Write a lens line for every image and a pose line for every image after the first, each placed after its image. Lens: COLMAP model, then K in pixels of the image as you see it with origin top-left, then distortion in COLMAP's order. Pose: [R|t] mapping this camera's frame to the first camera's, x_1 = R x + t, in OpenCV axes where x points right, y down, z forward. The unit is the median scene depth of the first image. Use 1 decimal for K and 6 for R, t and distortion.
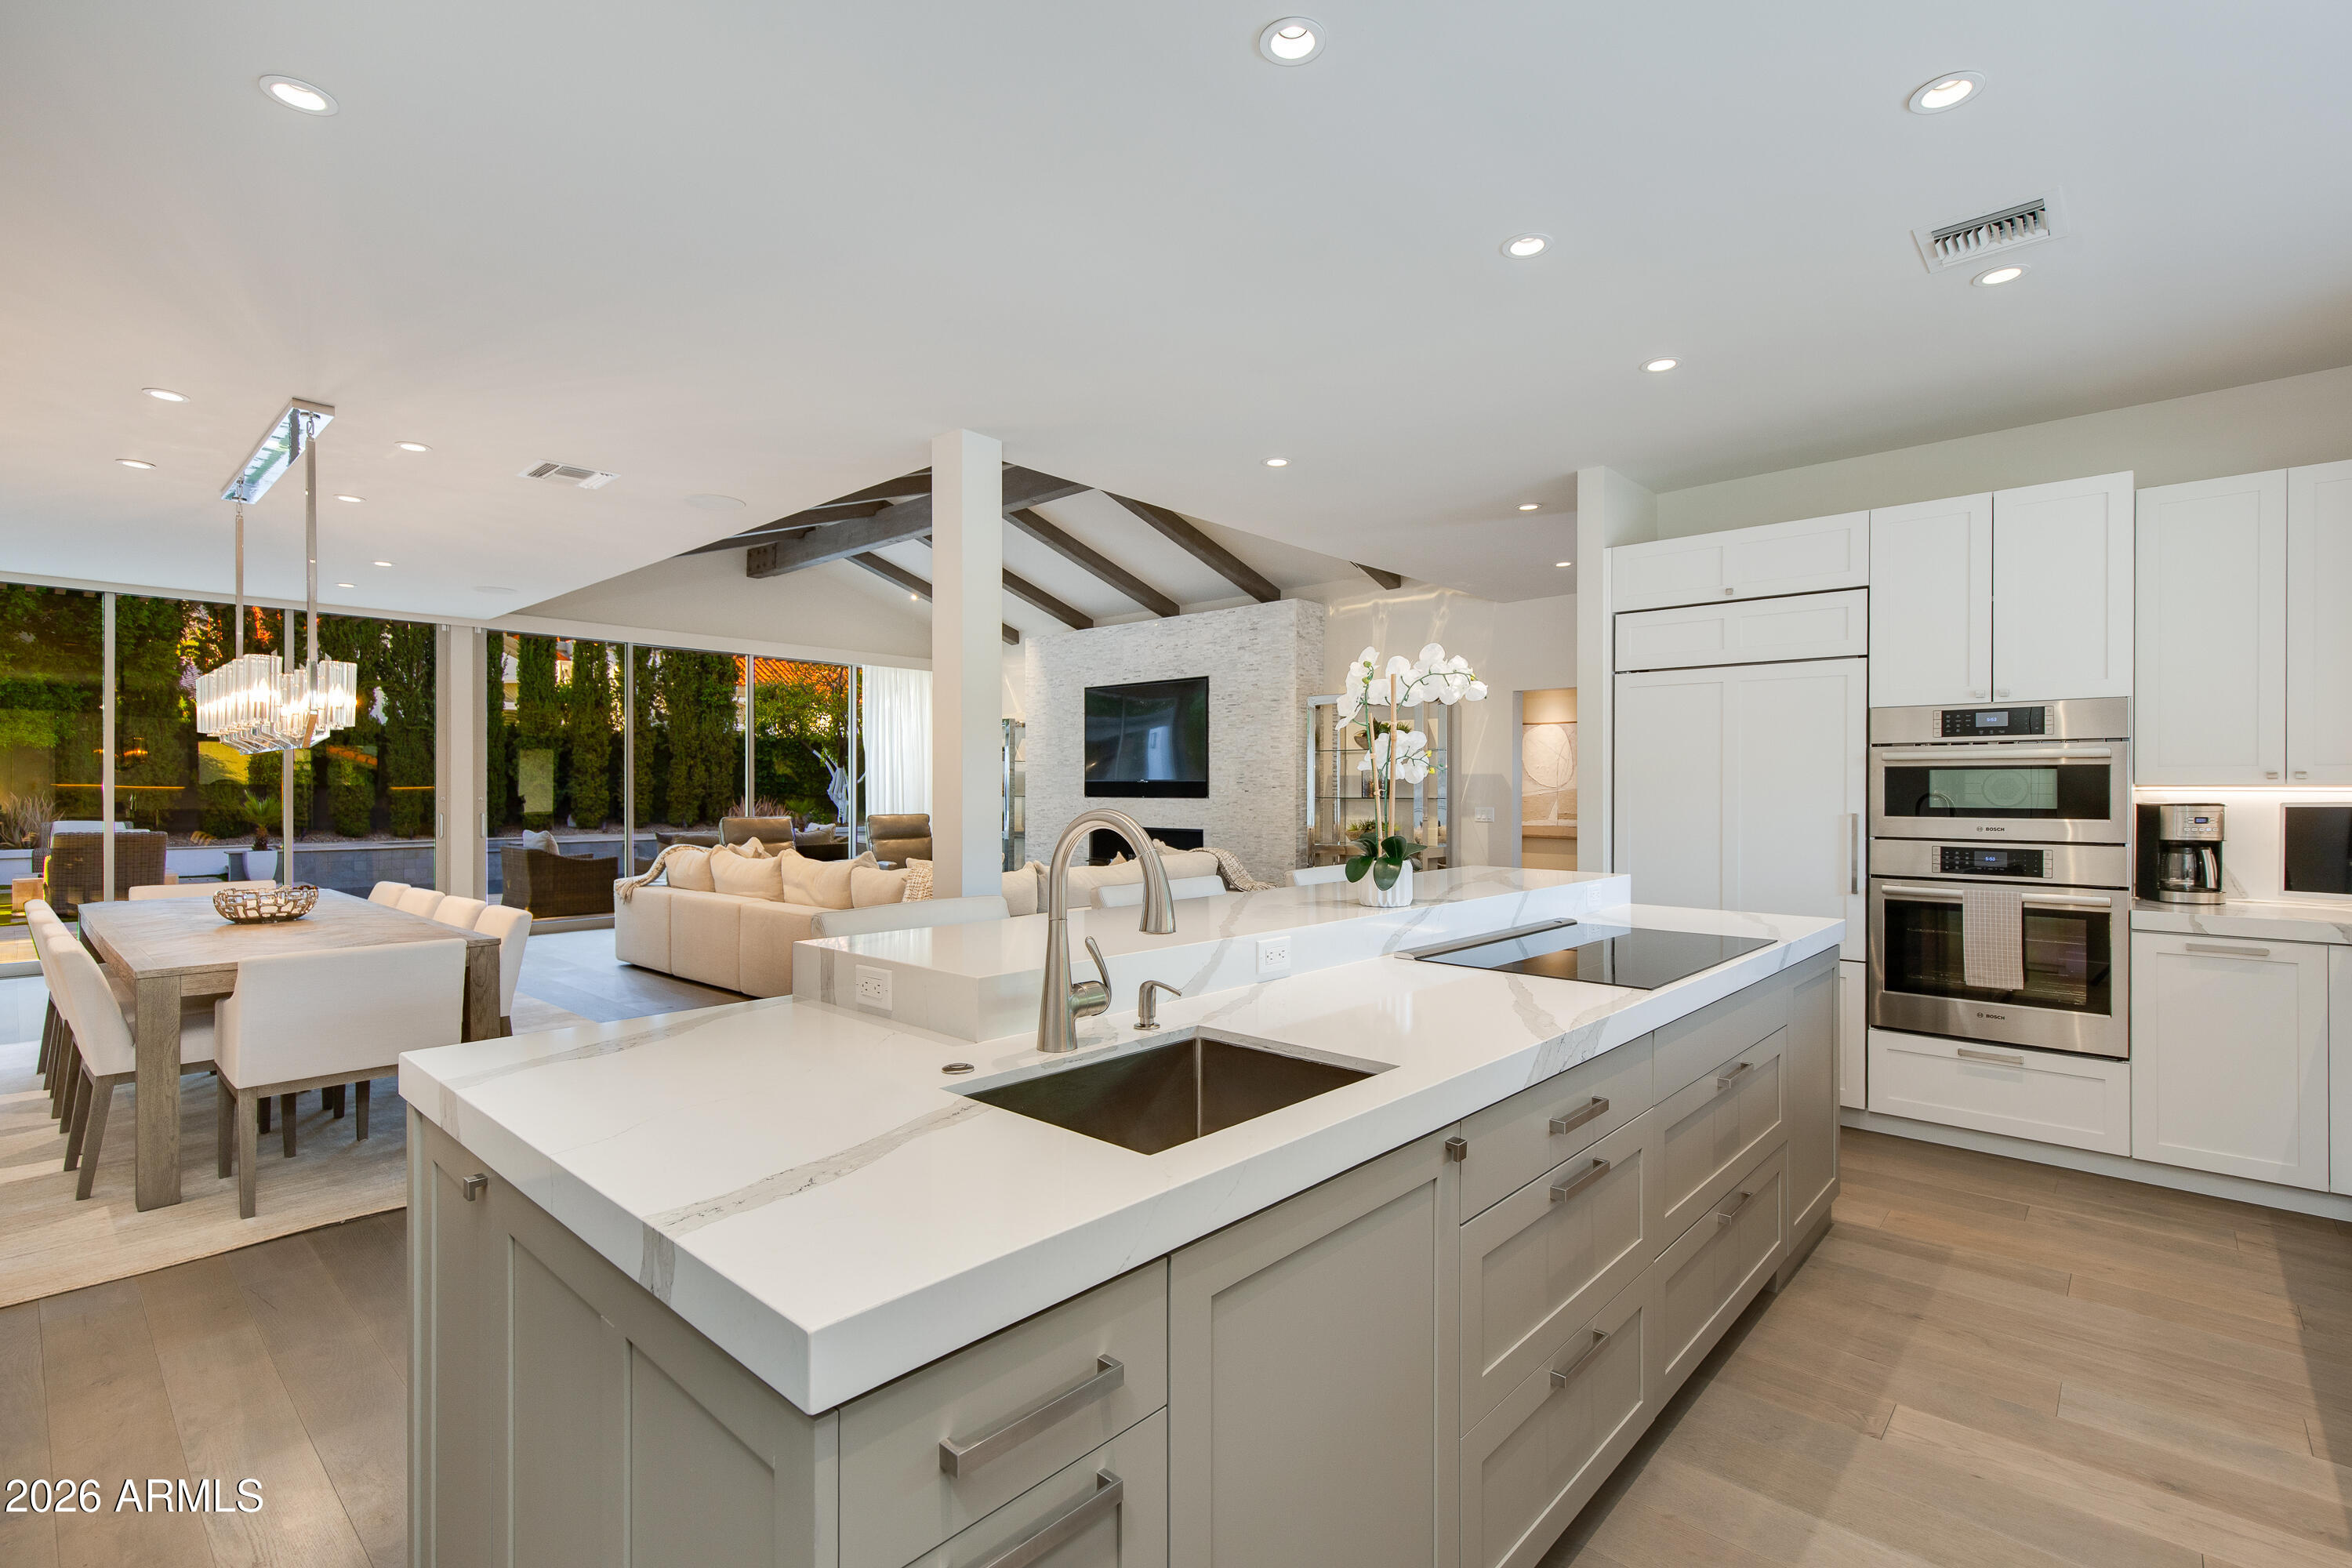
lens RADIAL K [[1078.0, 0, 1172.1], [0, 1078.0, 774.4], [0, 0, 1]] dist [-0.001377, -0.000175]
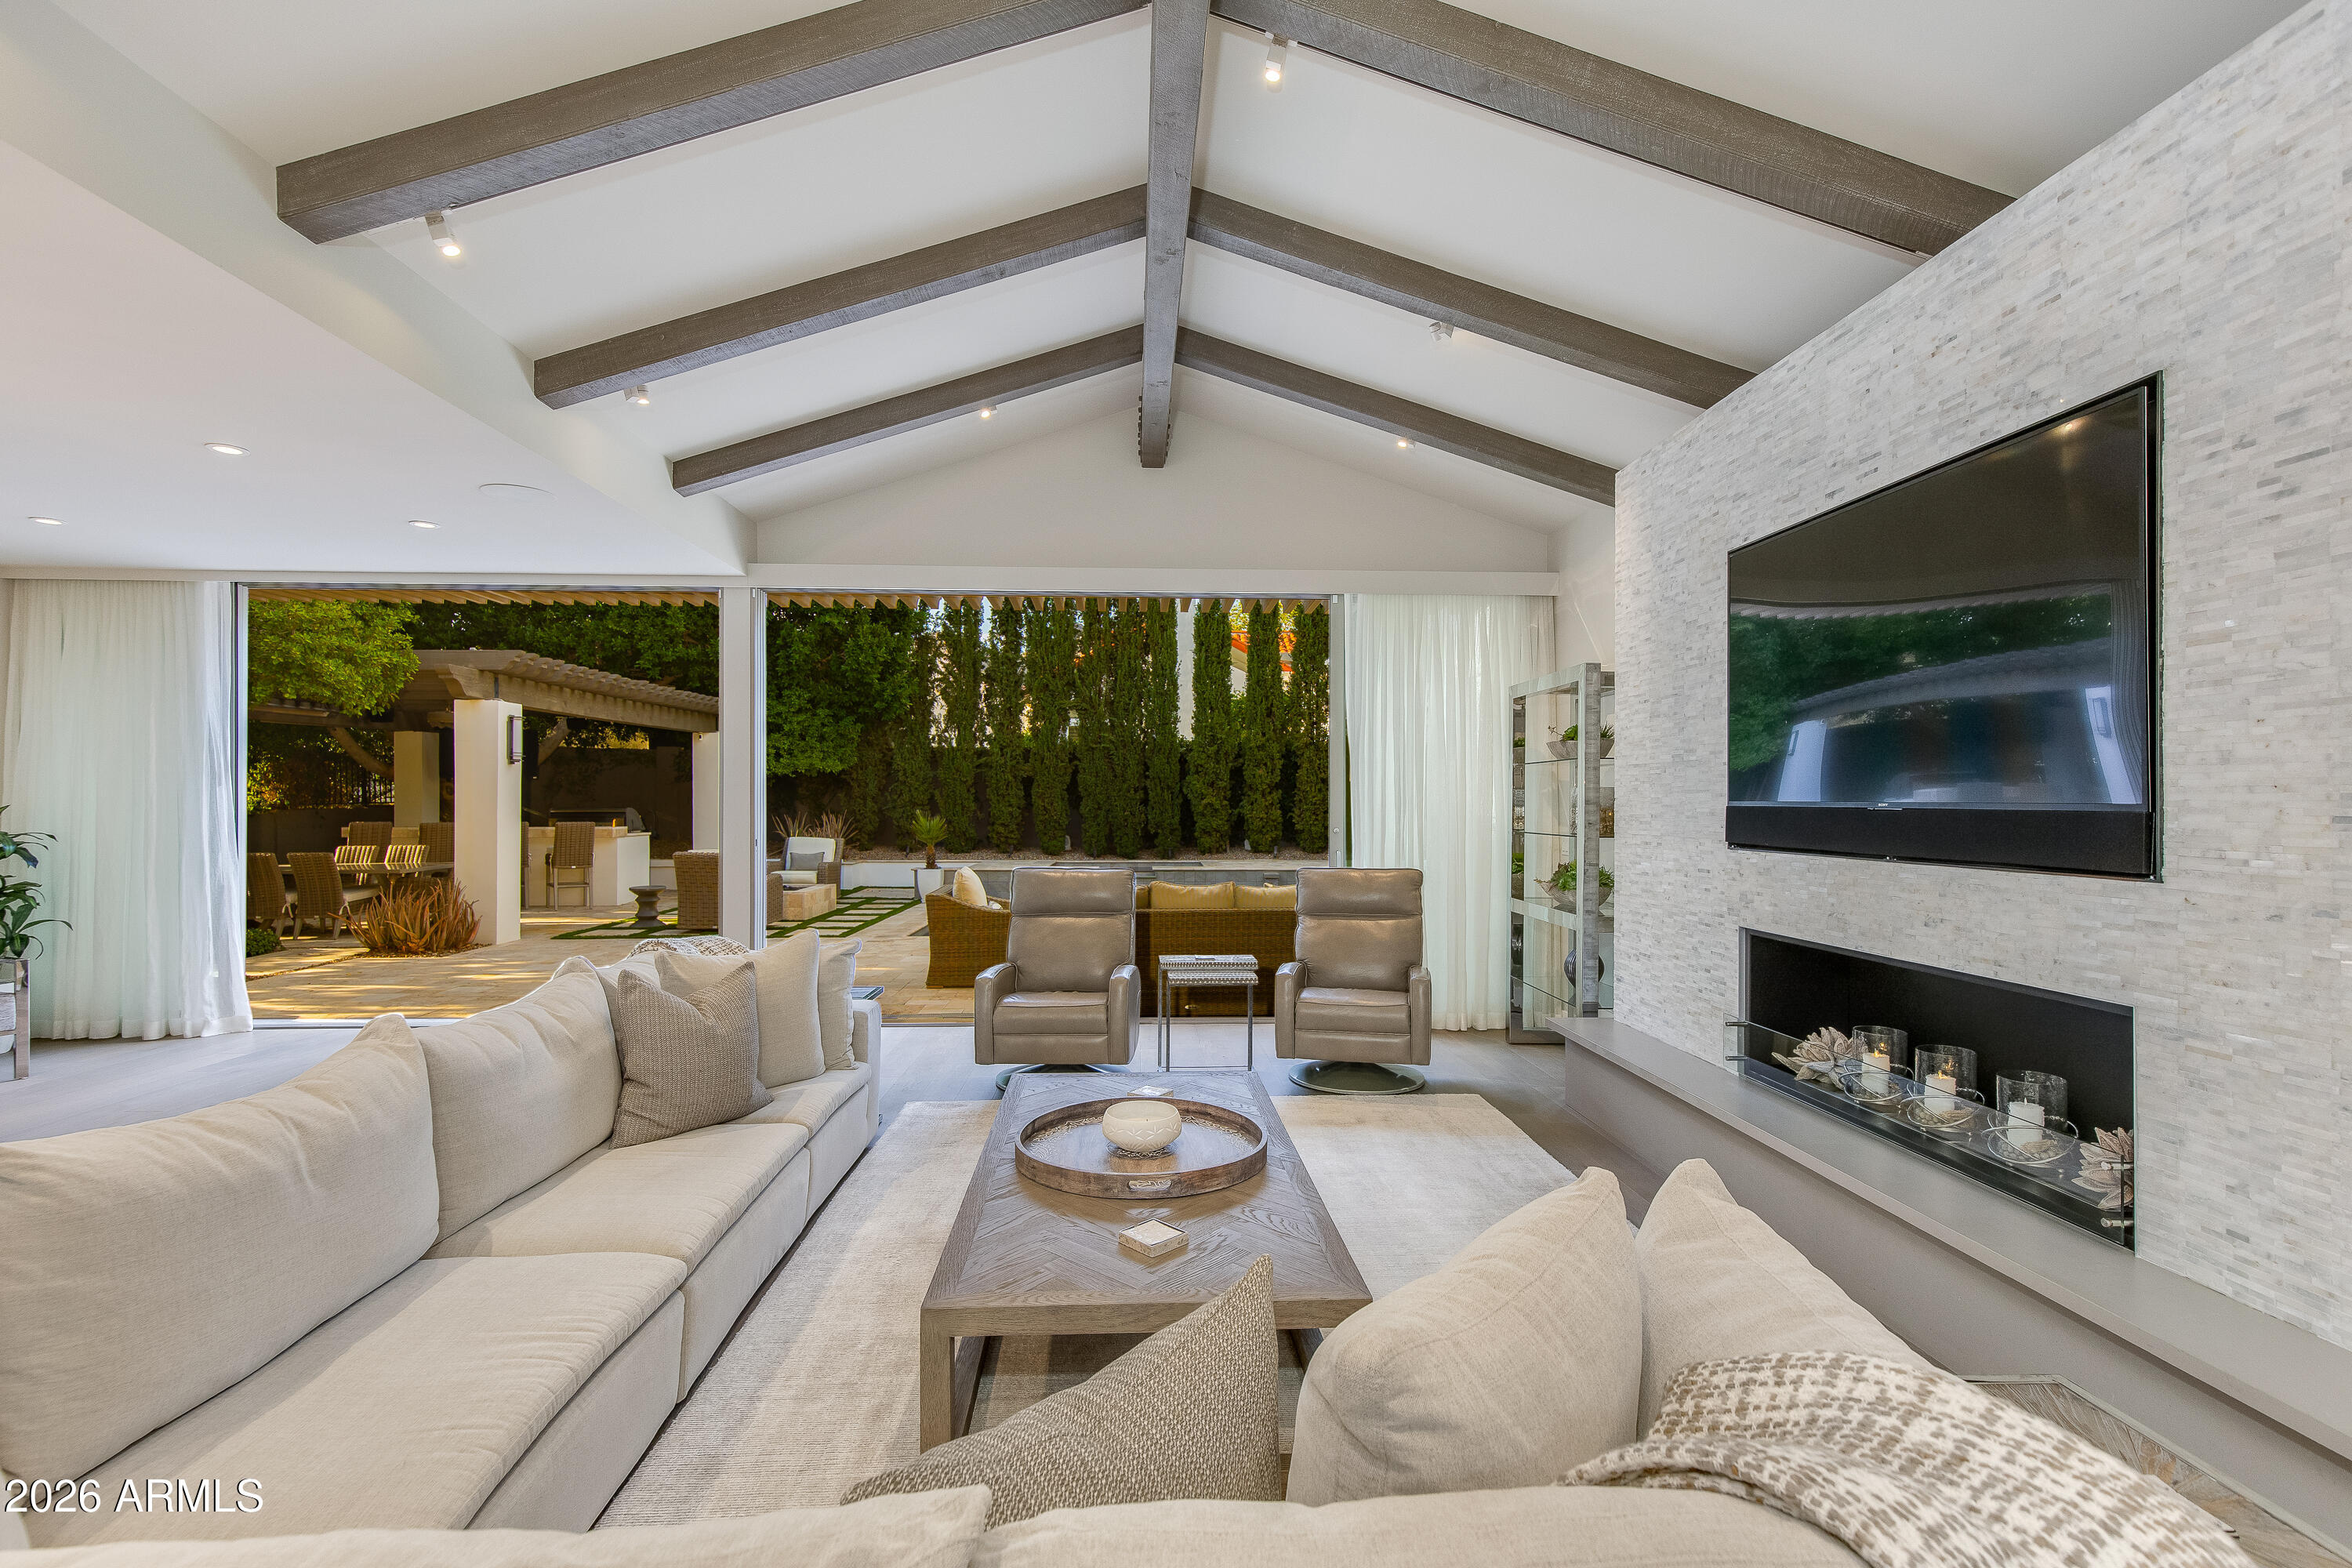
lens RADIAL K [[1059.1, 0, 1173.1], [0, 1059.1, 793.4], [0, 0, 1]] dist [-0.000740, -0.000153]
pose [[0.712010, -0.005344, -0.702149, 0.027511], [0.008460, 0.999964, 0.000968, 0.000051], [0.702119, -0.006629, 0.712029, 0.446412]]
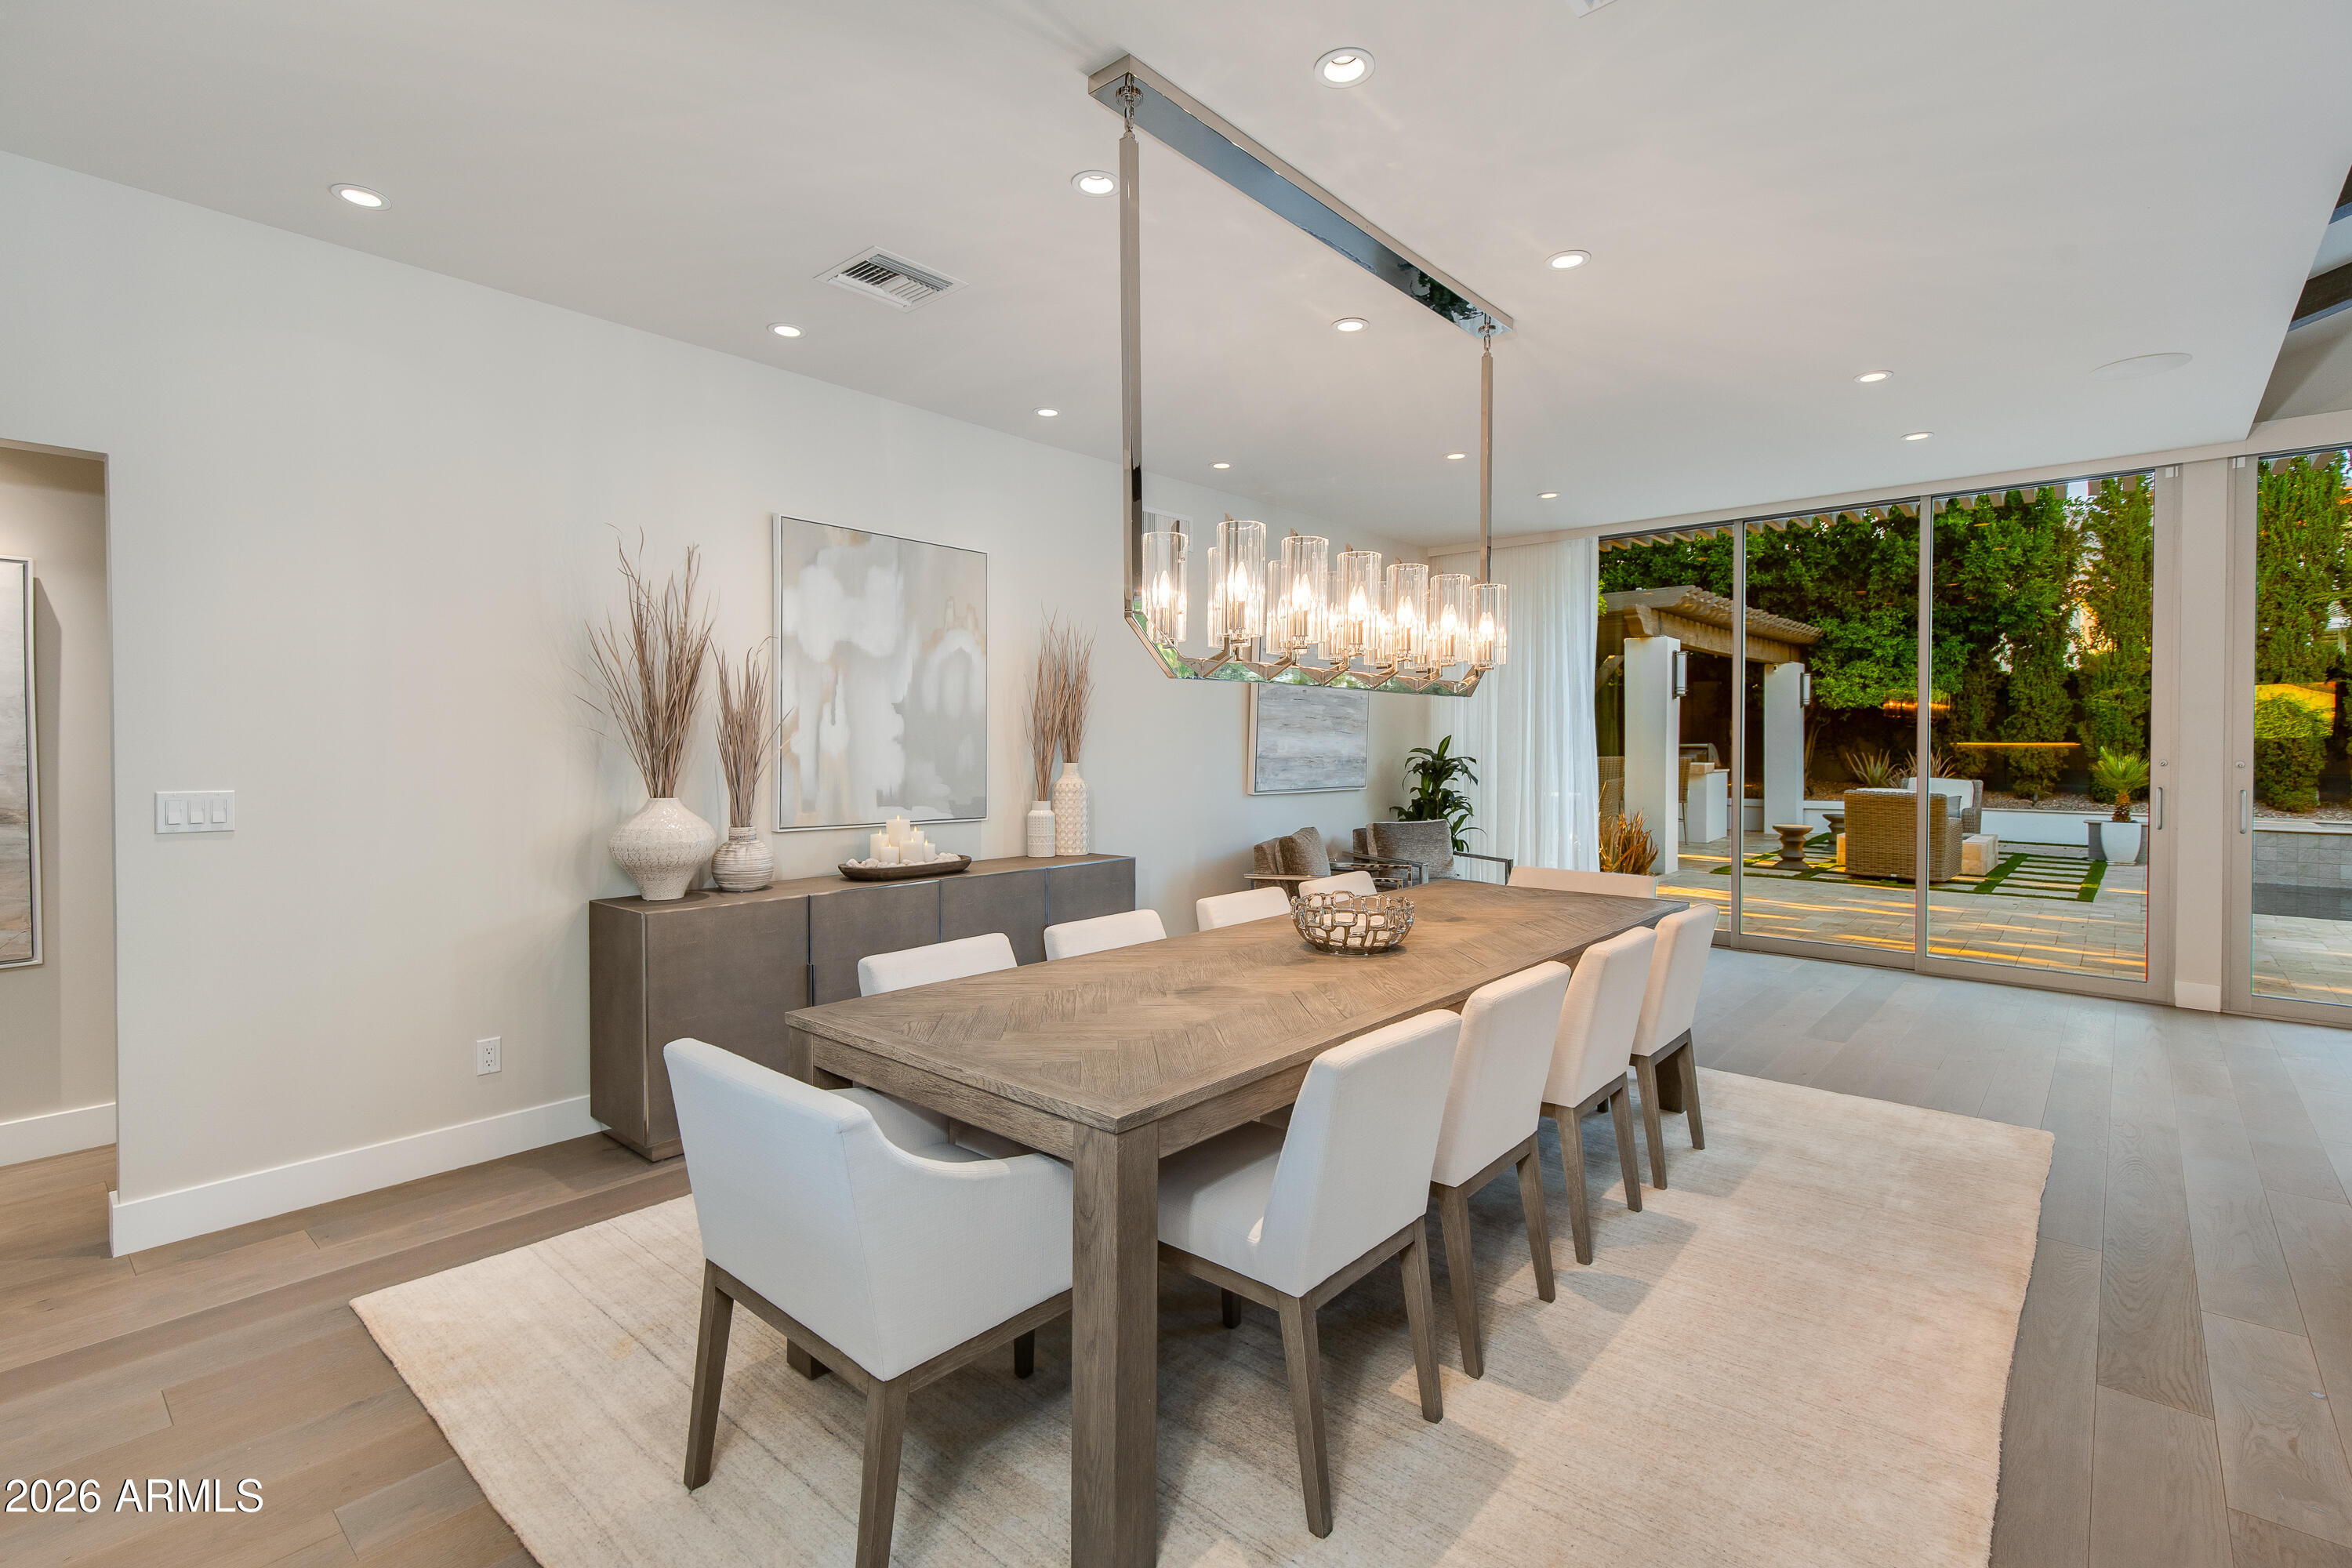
lens RADIAL K [[1078.0, 0, 1172.1], [0, 1078.0, 774.4], [0, 0, 1]] dist [-0.001377, -0.000175]
pose [[0.023500, 0.030285, -0.999265, -0.061567], [0.011608, 0.999465, 0.030564, 0.002483], [0.999656, -0.012318, 0.023135, 0.275439]]
